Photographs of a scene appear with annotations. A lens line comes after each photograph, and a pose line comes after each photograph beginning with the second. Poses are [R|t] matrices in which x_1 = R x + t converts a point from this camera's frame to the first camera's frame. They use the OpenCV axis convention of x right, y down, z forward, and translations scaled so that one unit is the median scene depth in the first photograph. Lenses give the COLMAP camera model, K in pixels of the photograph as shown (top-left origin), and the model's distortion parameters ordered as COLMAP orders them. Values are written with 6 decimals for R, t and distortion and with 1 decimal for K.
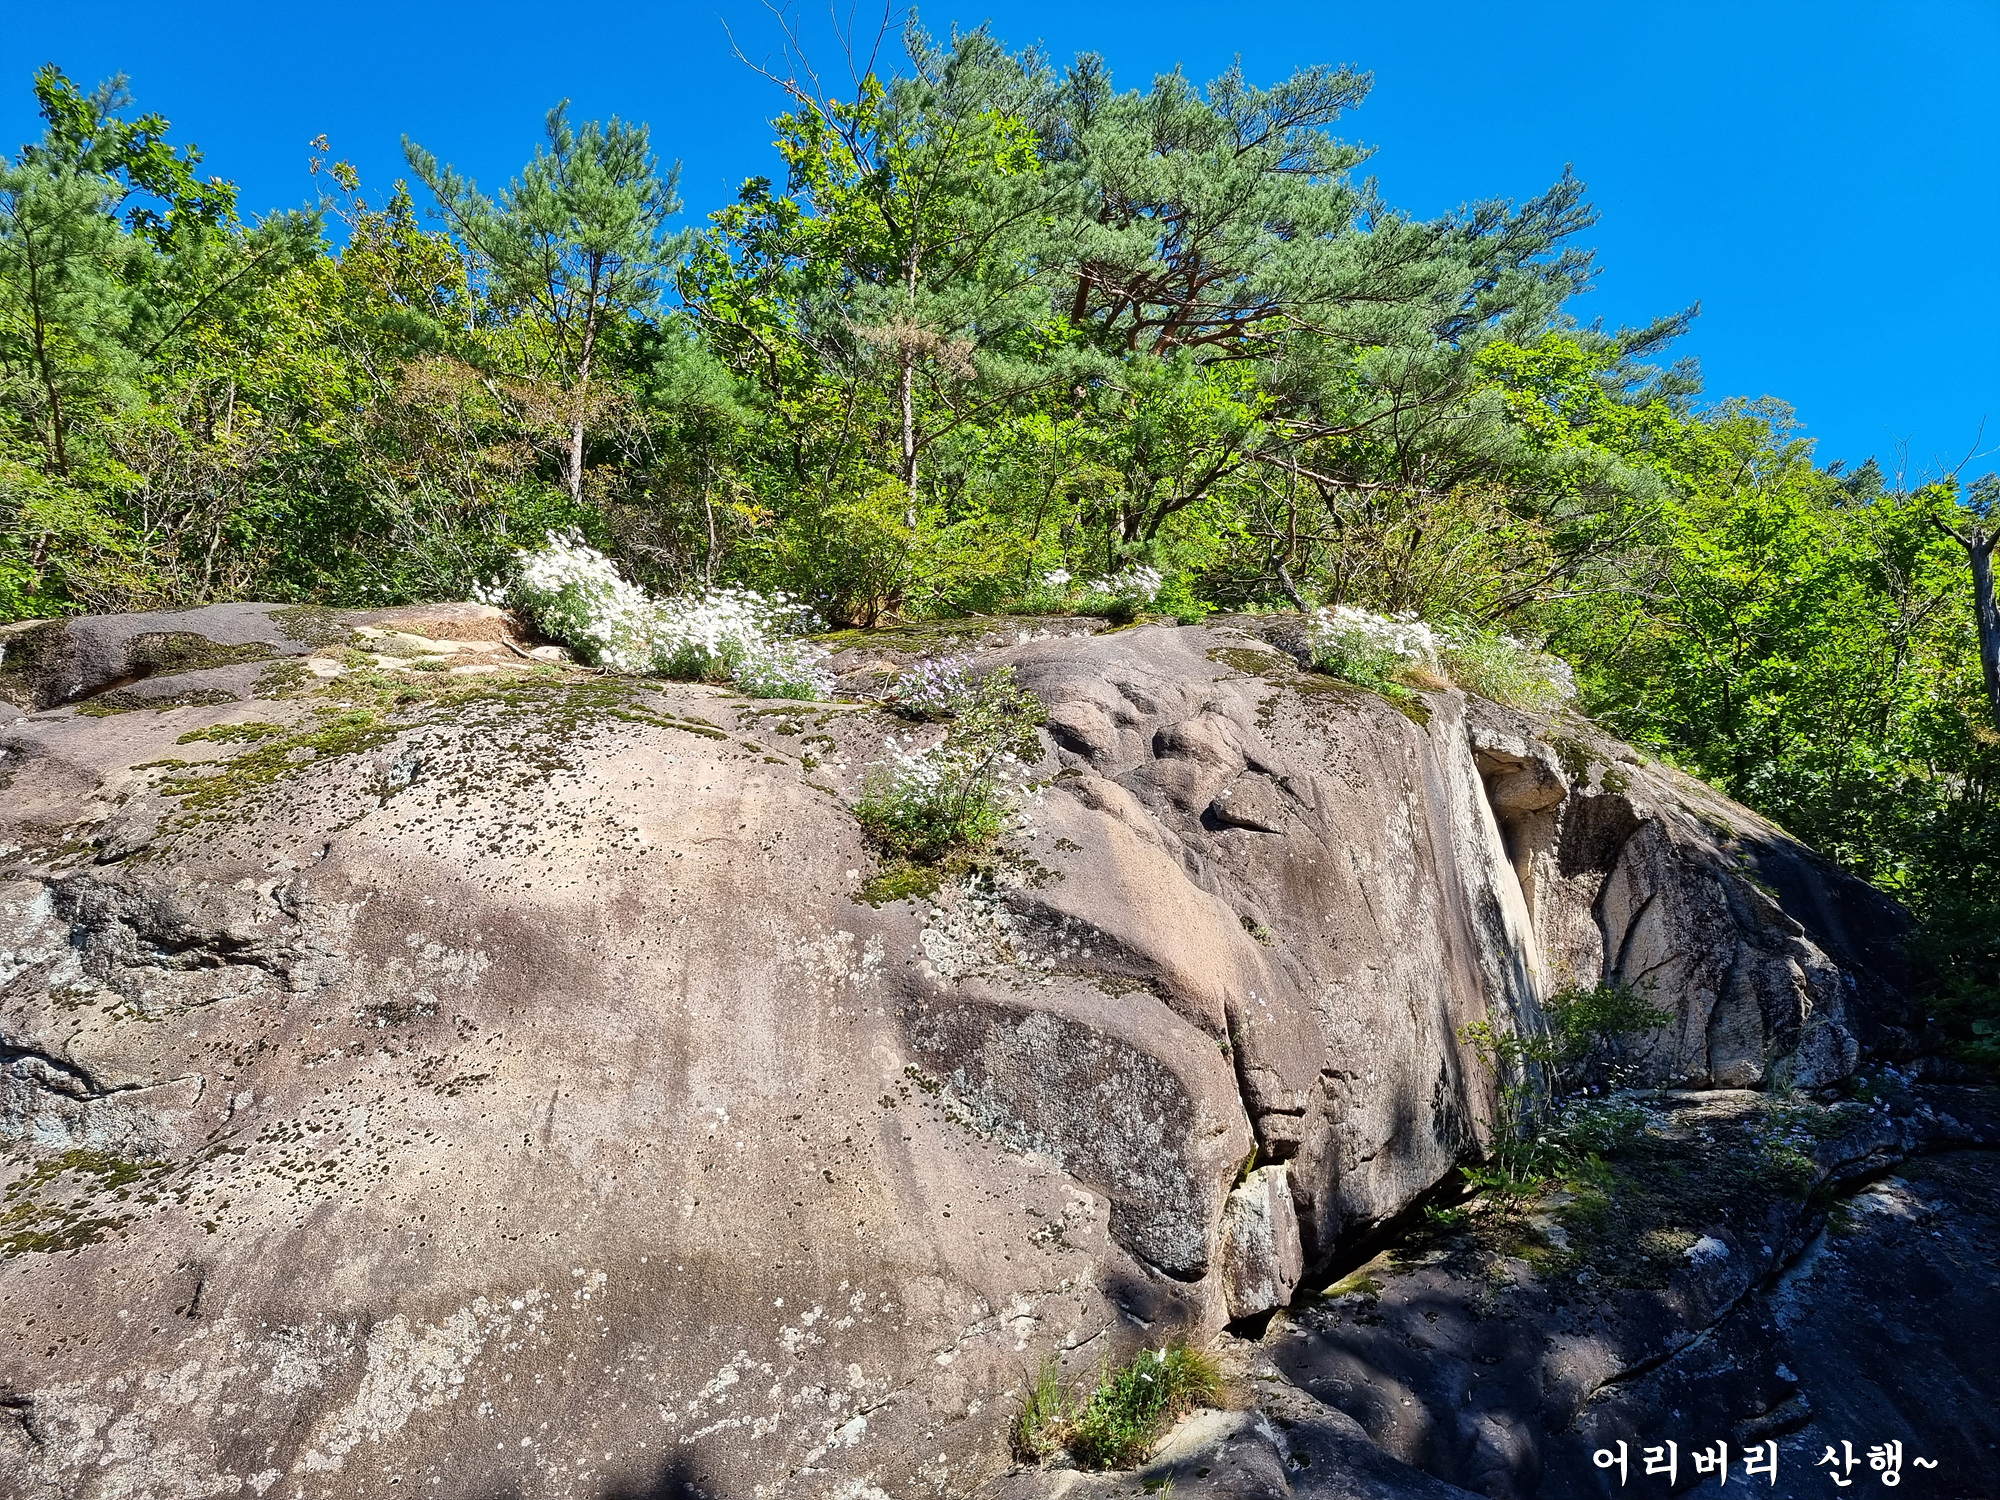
lens RADIAL K [[1531.5, 0, 1010.0], [0, 1531.5, 757.9], [0, 0, 1]] dist [0.067105, -0.019304]
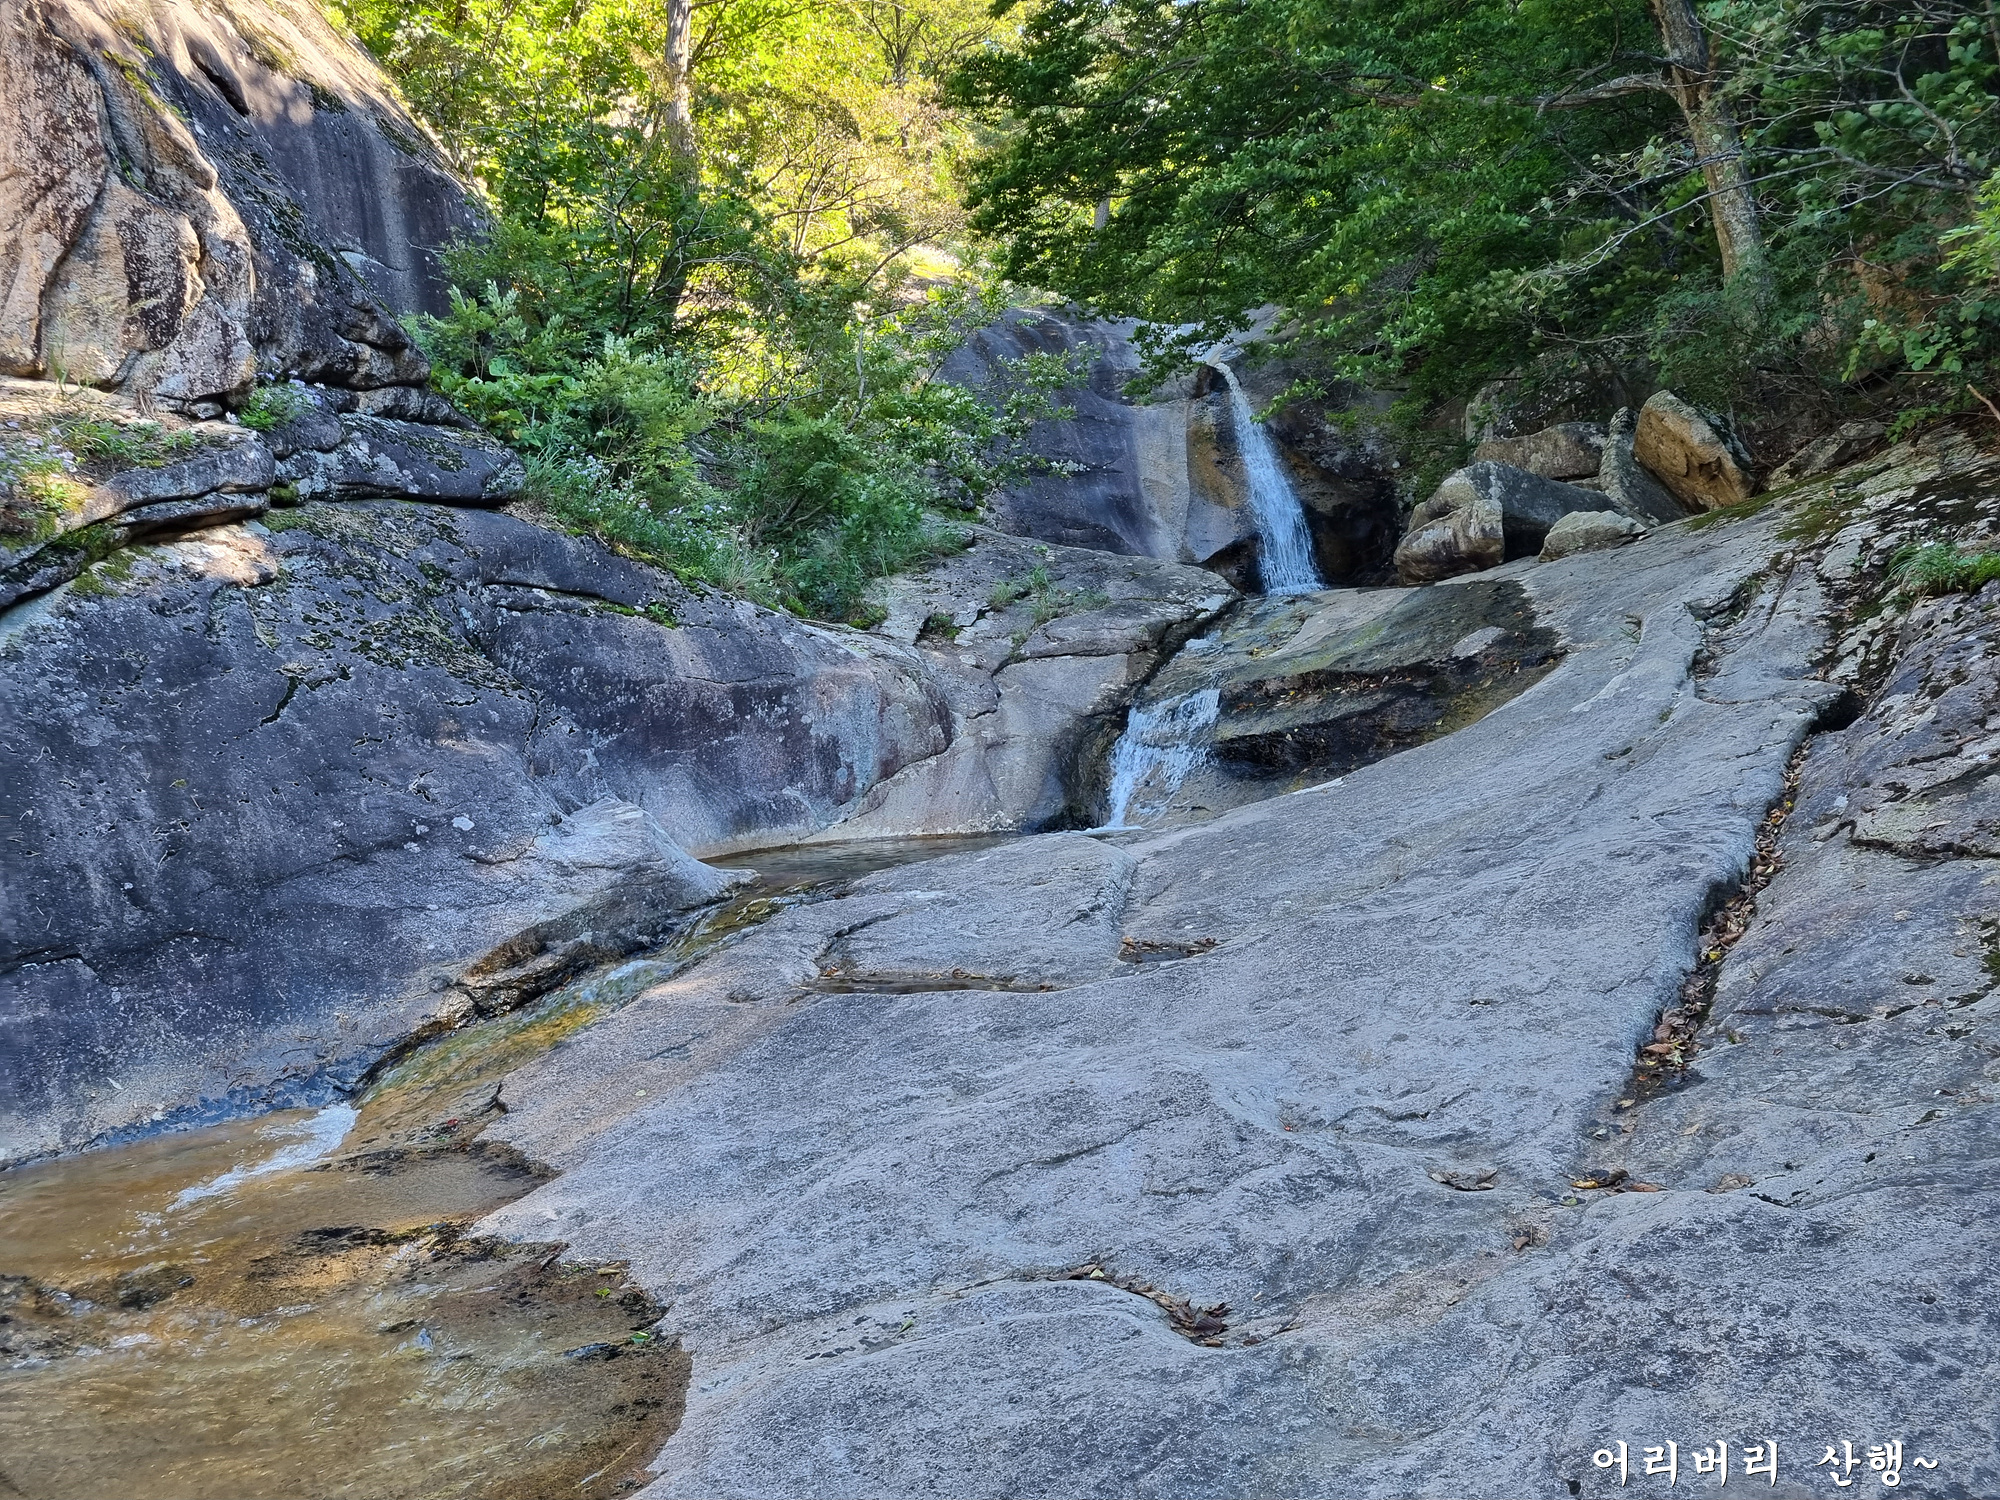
lens RADIAL K [[1531.5, 0, 998.0], [0, 1531.5, 745.7], [0, 0, 1]] dist [0.067105, -0.019304]
pose [[0.734051, -0.000783, 0.679094, 0.292419], [-0.281203, 0.909887, 0.305009, 0.027004], [-0.618137, -0.414856, 0.667683, 0.199259]]
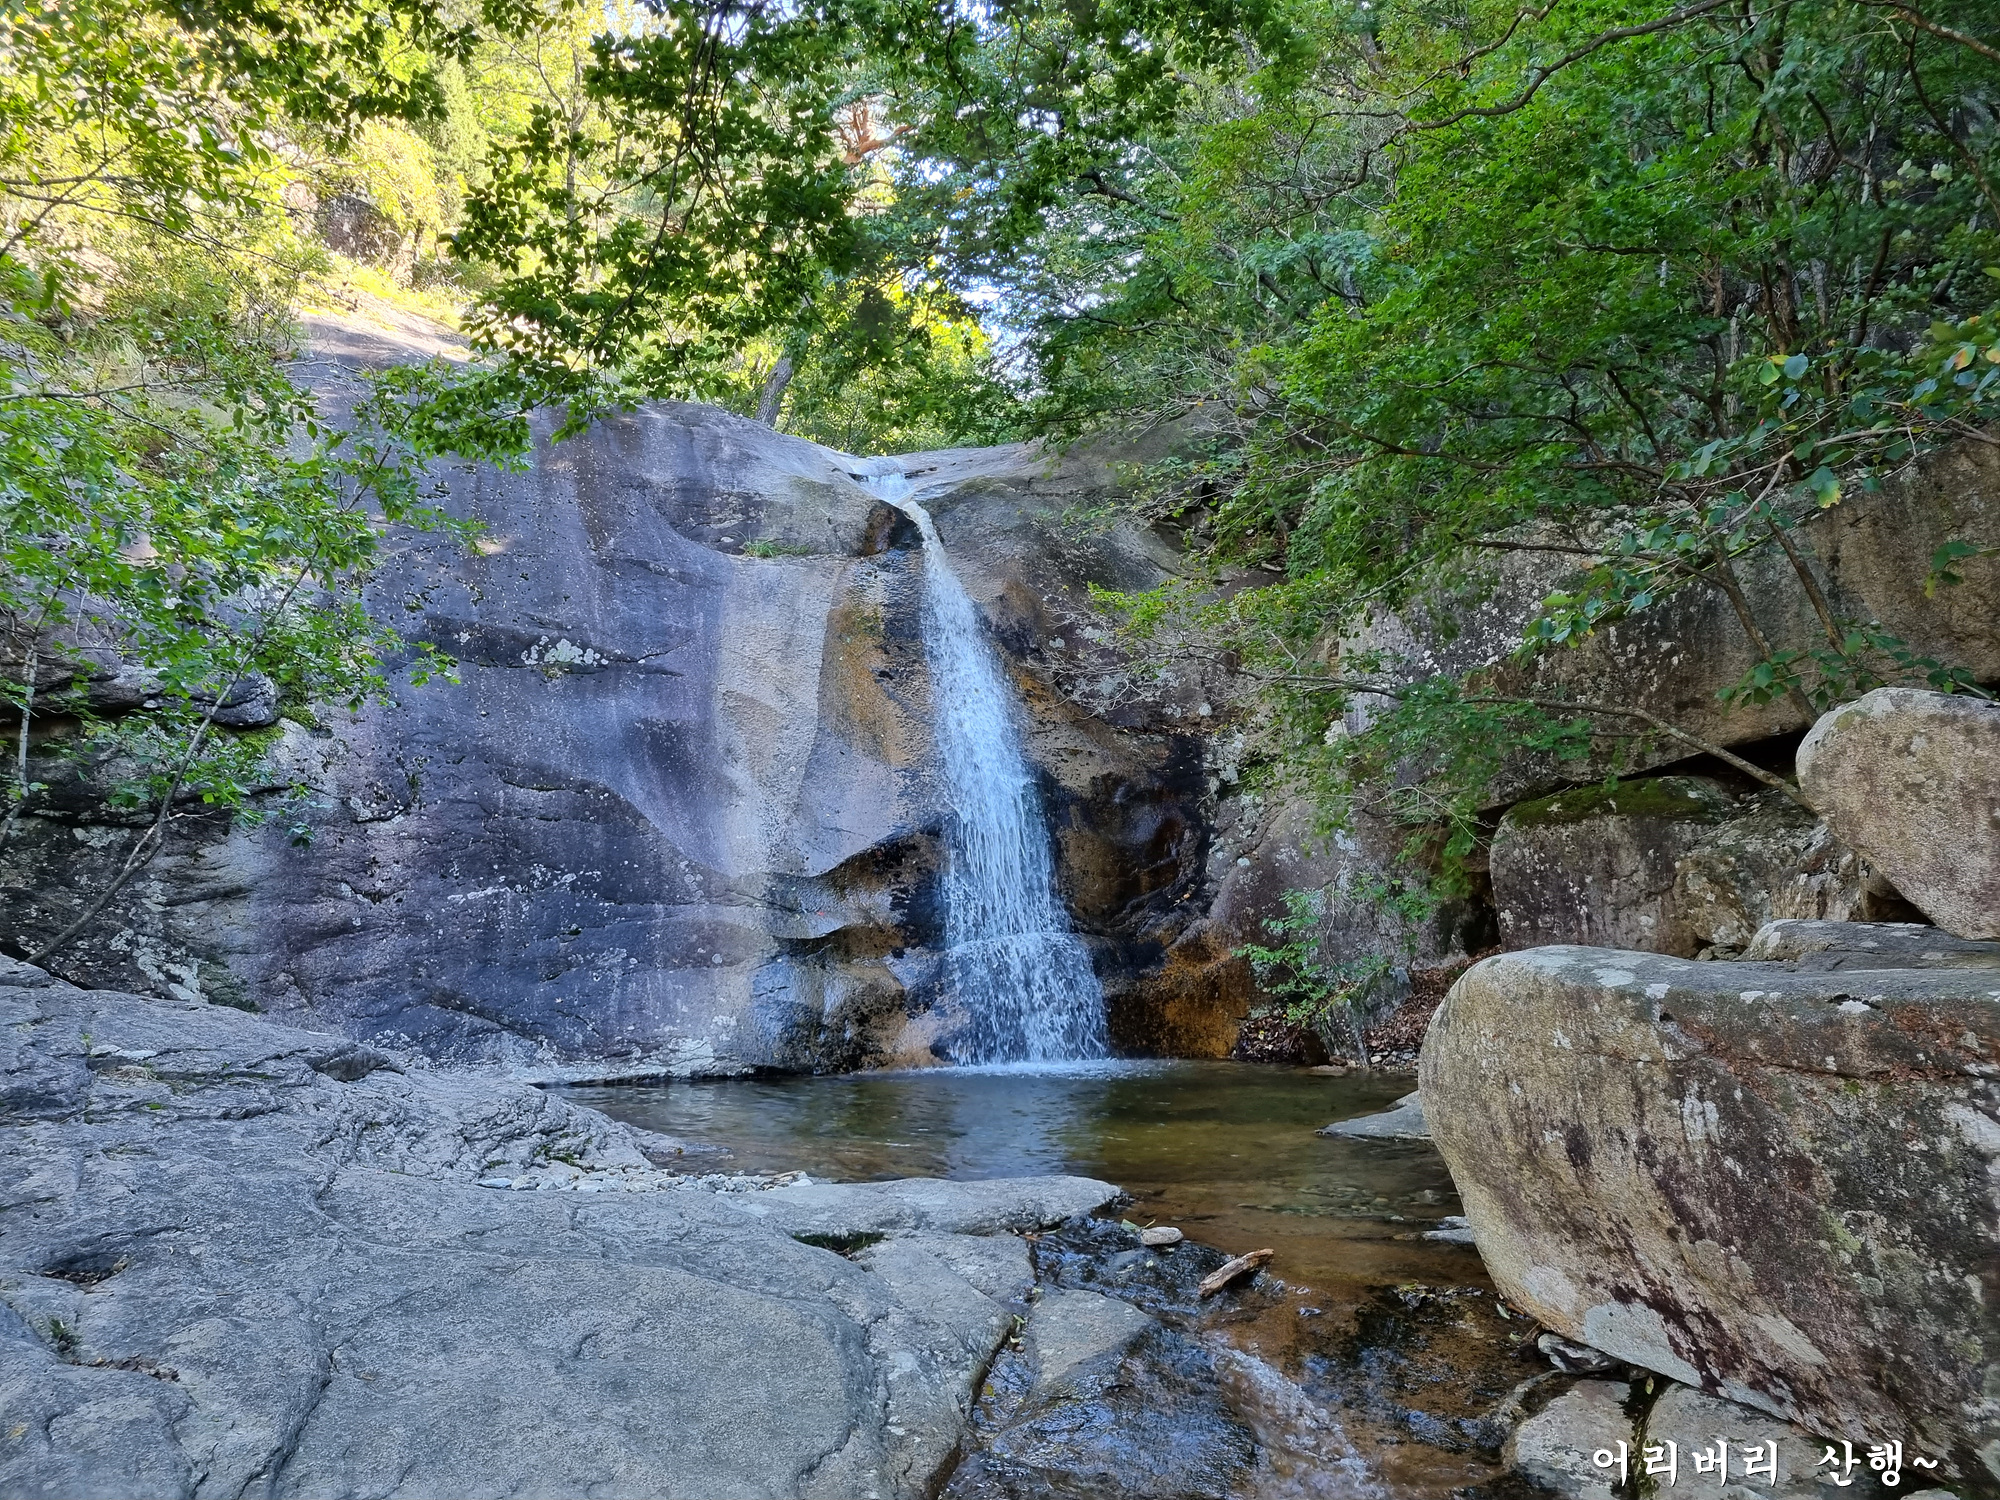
lens RADIAL K [[1531.5, 0, 1001.6], [0, 1531.5, 749.4], [0, 0, 1]] dist [0.067105, -0.019304]
pose [[0.610213, 0.142347, 0.779344, 1.537521], [-0.386563, 0.912171, 0.136064, 0.130367], [-0.691526, -0.384294, 0.611645, 1.115271]]
